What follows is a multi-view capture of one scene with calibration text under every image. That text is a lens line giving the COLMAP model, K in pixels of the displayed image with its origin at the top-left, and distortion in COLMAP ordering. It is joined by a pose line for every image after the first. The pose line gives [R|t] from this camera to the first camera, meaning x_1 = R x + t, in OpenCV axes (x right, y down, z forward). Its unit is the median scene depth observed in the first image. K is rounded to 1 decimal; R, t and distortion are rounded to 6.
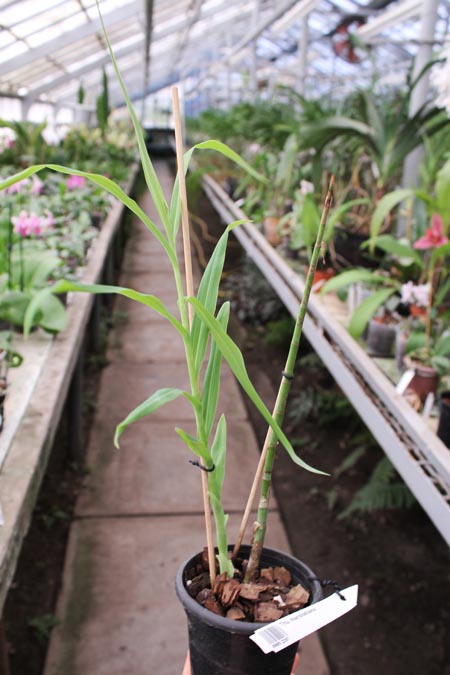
lens RADIAL K [[615.8, 0, 219.4], [0, 615.8, 334.3], [0, 0, 1]] dist [-0.089760, 0.000000]
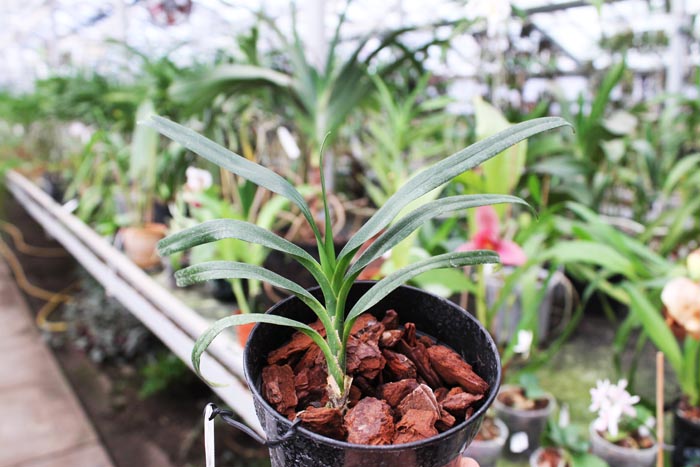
lens RADIAL K [[638.6, 0, 353.5], [0, 638.6, 235.5], [0, 0, 1]] dist [-0.089760, 0.000000]
pose [[0.880316, -0.148500, 0.450546, -0.013547], [0.201231, 0.976954, -0.071178, -0.088115], [-0.429593, 0.153323, 0.889911, 0.305922]]
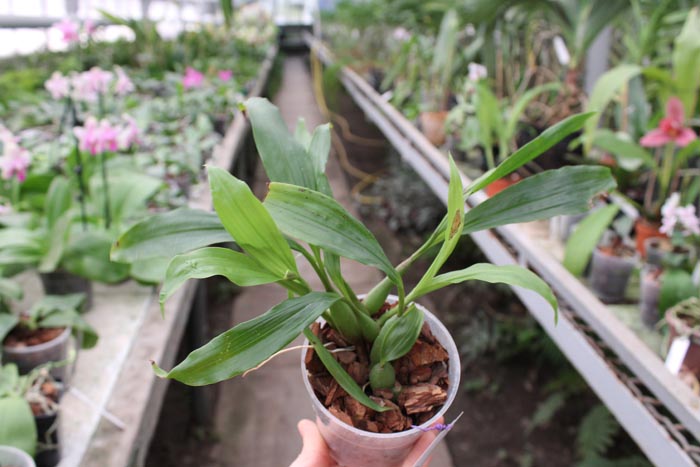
lens RADIAL K [[638.6, 0, 343.8], [0, 638.6, 231.5], [0, 0, 1]] dist [-0.089760, 0.000000]
pose [[0.998791, -0.038828, -0.030146, -0.011276], [0.038626, 0.999228, -0.007238, -0.027914], [0.030404, 0.006065, 0.999519, 0.142924]]
